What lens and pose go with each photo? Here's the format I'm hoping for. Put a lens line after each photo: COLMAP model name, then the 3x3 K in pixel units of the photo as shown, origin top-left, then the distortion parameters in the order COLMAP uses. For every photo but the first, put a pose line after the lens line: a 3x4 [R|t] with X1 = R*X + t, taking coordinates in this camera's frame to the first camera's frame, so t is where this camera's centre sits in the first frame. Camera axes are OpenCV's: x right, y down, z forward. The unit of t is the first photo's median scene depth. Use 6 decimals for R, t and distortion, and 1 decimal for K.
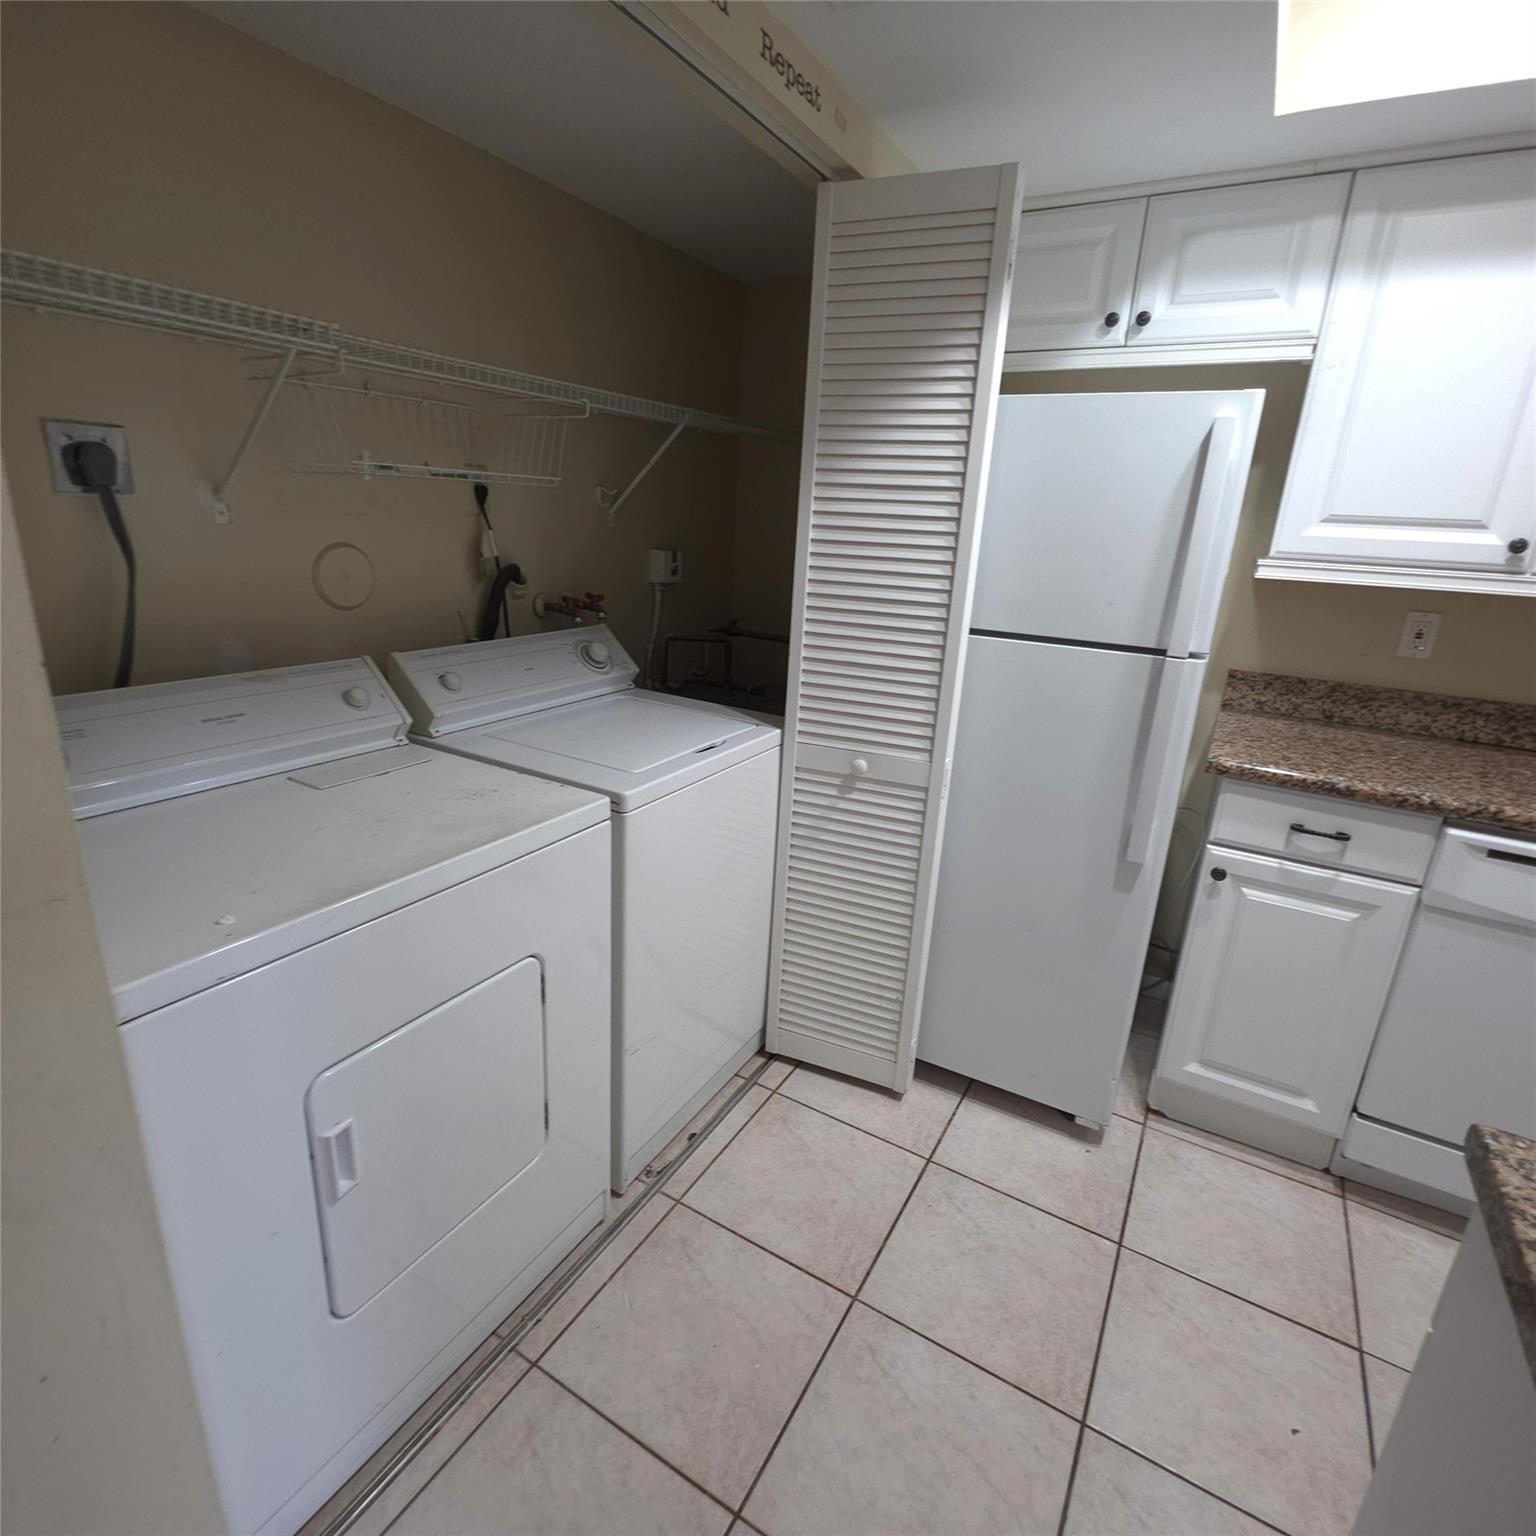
lens RADIAL K [[818.0, 0, 762.9], [0, 818.0, 765.9], [0, 0, 1]] dist [0.008468, -0.003762]
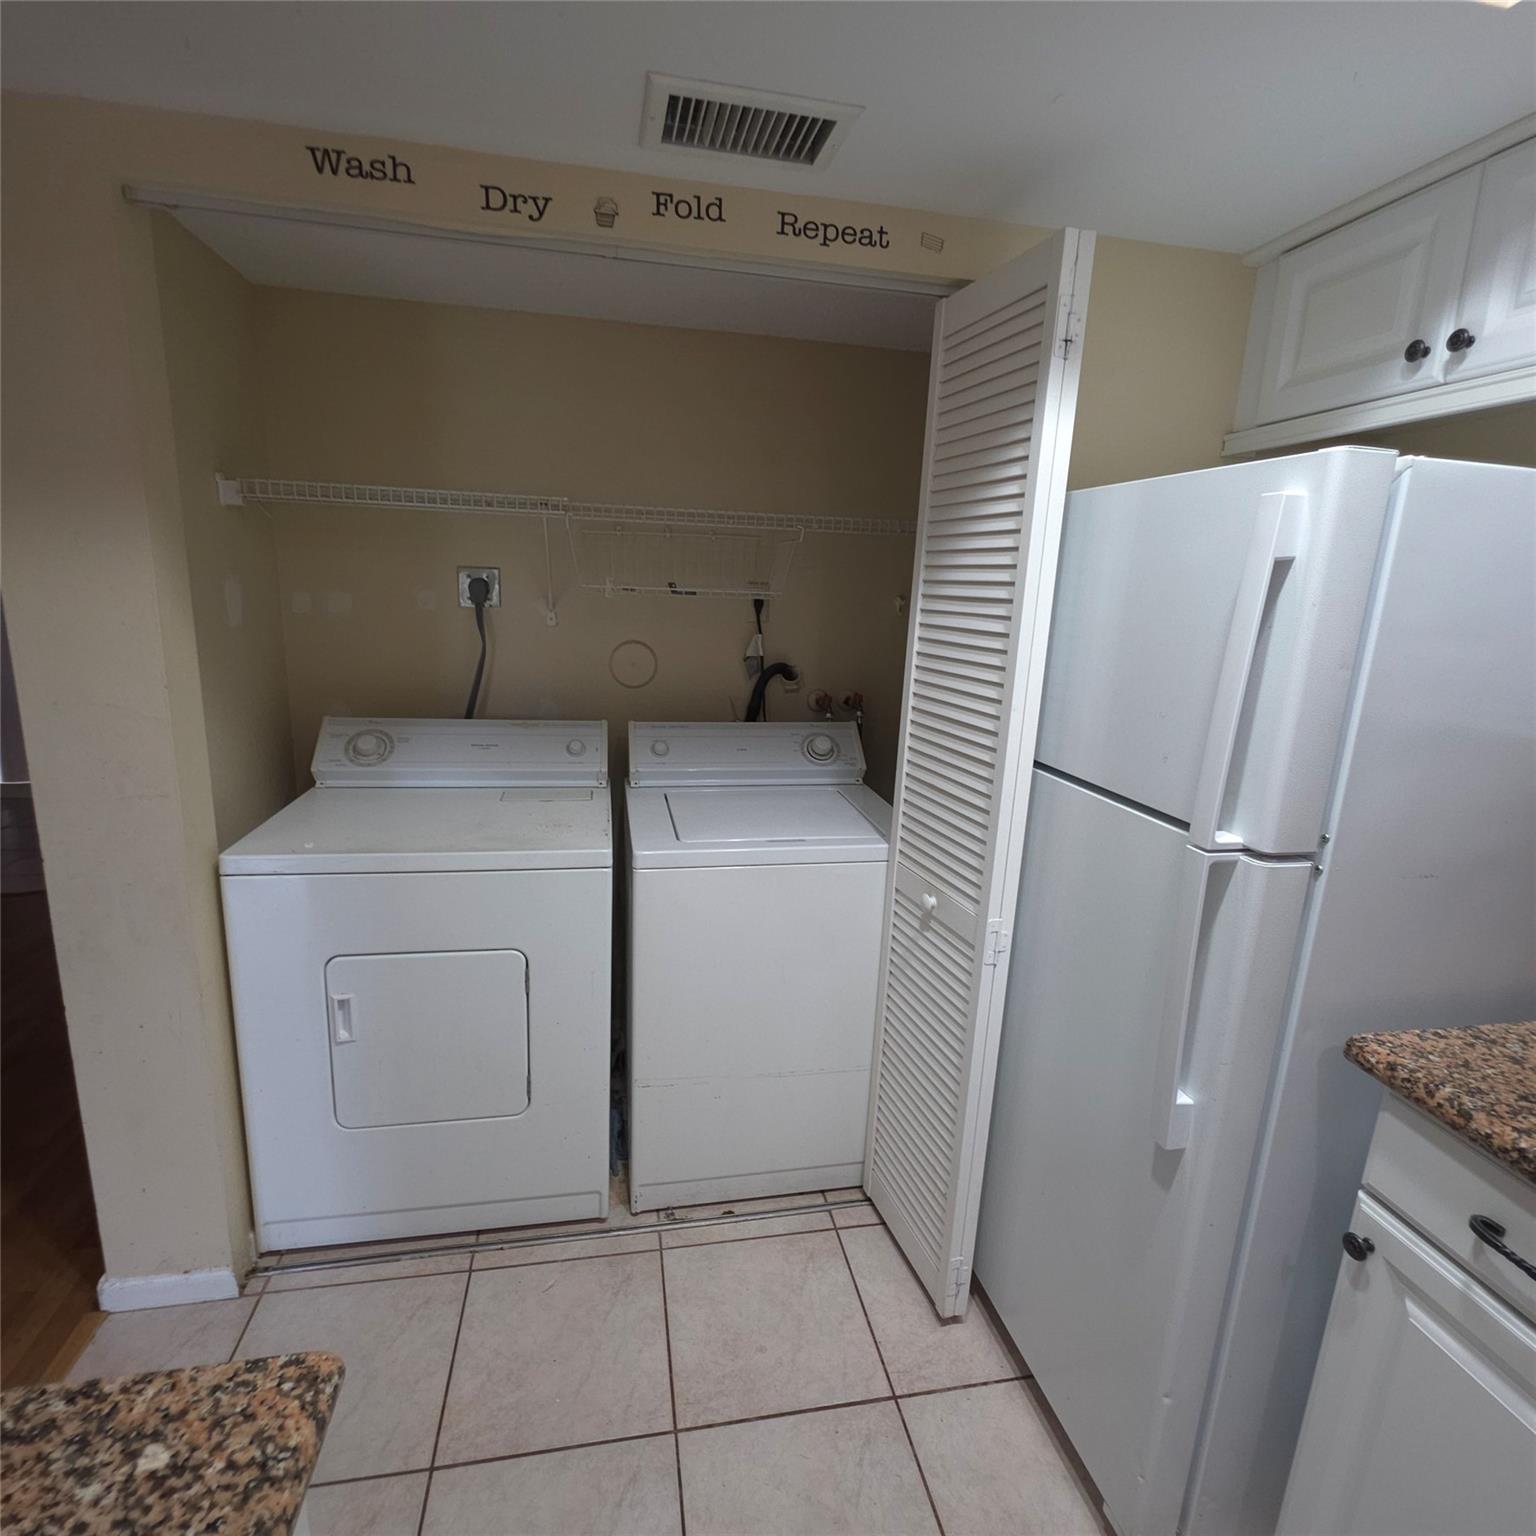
lens RADIAL K [[818.0, 0, 759.0], [0, 818.0, 764.1], [0, 0, 1]] dist [0.008468, -0.003762]
pose [[0.658584, 0.143709, -0.738658, 0.669282], [-0.231132, 0.972777, -0.016818, -0.092847], [0.716132, 0.181804, 0.673871, 0.254613]]
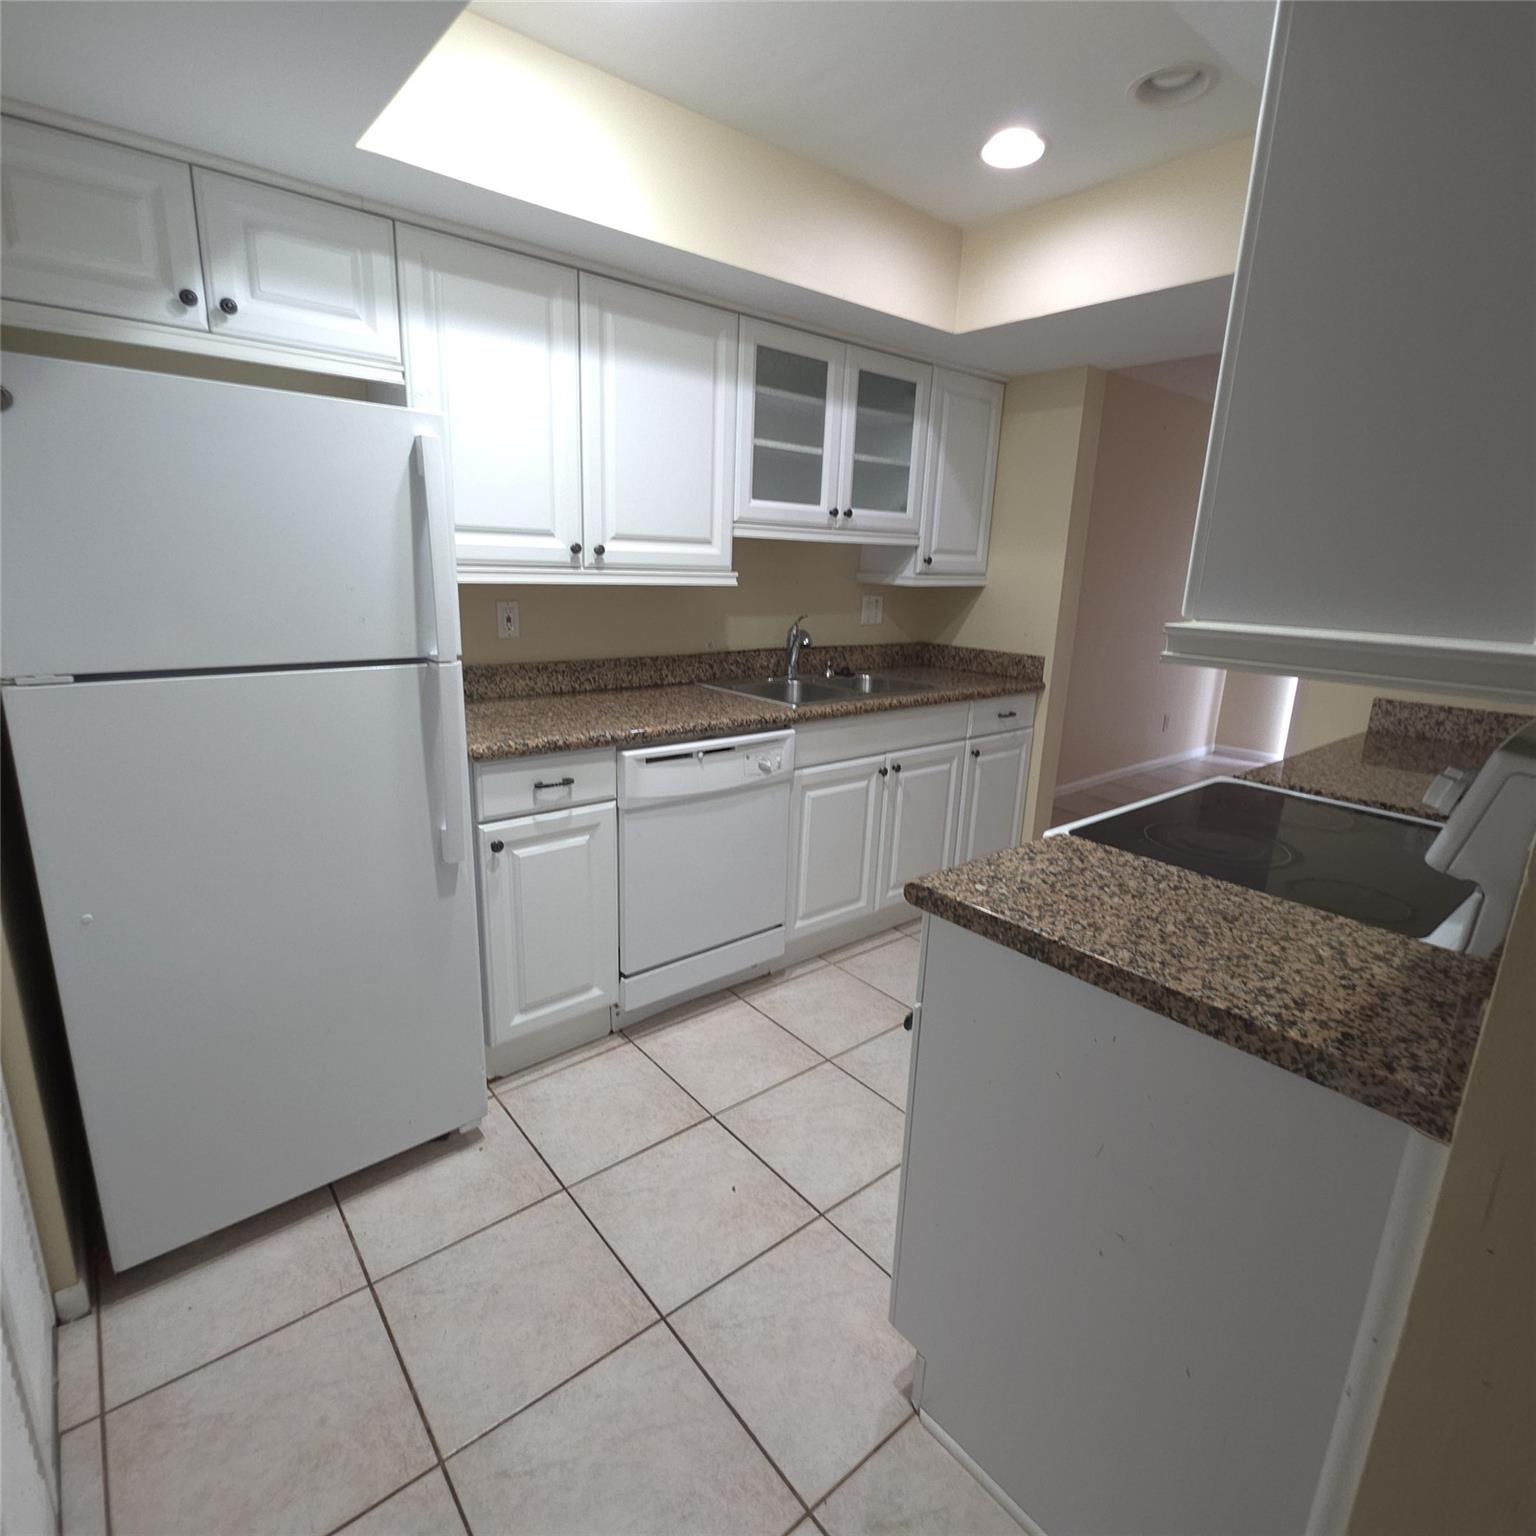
lens RADIAL K [[818.0, 0, 765.2], [0, 818.0, 763.8], [0, 0, 1]] dist [0.008468, -0.003762]
pose [[0.341056, -0.263457, 0.902370, -0.302453], [0.262176, 0.948493, 0.177833, -0.079292], [-0.902743, 0.175929, 0.392561, 0.216447]]
